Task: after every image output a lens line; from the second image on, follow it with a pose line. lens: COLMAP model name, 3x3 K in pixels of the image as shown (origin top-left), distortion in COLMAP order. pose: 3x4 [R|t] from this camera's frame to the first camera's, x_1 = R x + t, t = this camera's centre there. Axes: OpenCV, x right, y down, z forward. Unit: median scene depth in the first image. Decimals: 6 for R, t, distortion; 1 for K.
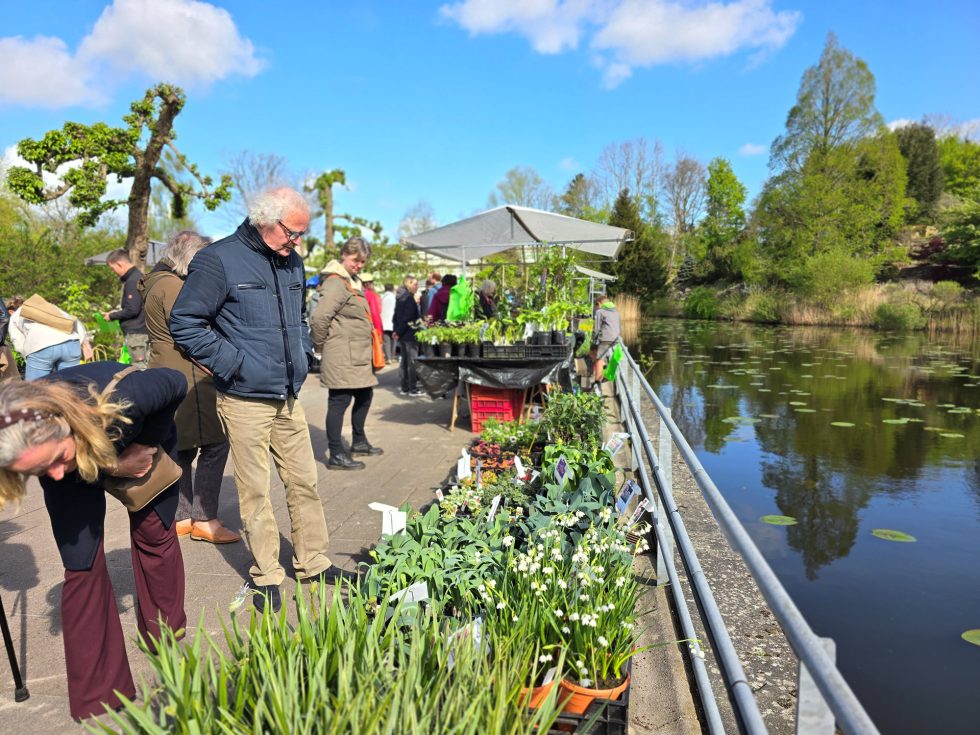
lens RADIAL K [[703.8, 0, 480.4], [0, 703.8, 370.4], [0, 0, 1]] dist [0.011784, -0.003947]
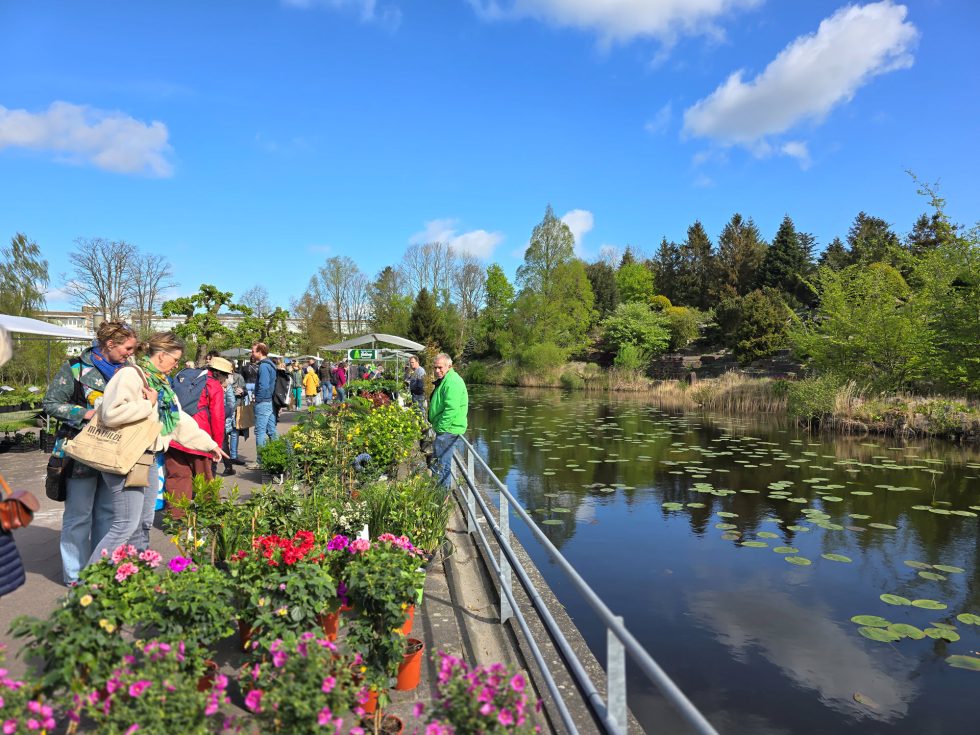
lens RADIAL K [[703.8, 0, 497.5], [0, 703.8, 368.1], [0, 0, 1]] dist [0.011784, -0.003947]
pose [[0.955781, 0.013792, 0.293755, -0.050819], [0.015680, 0.995089, -0.097736, 0.027535], [-0.293660, 0.098021, 0.950871, -0.288876]]
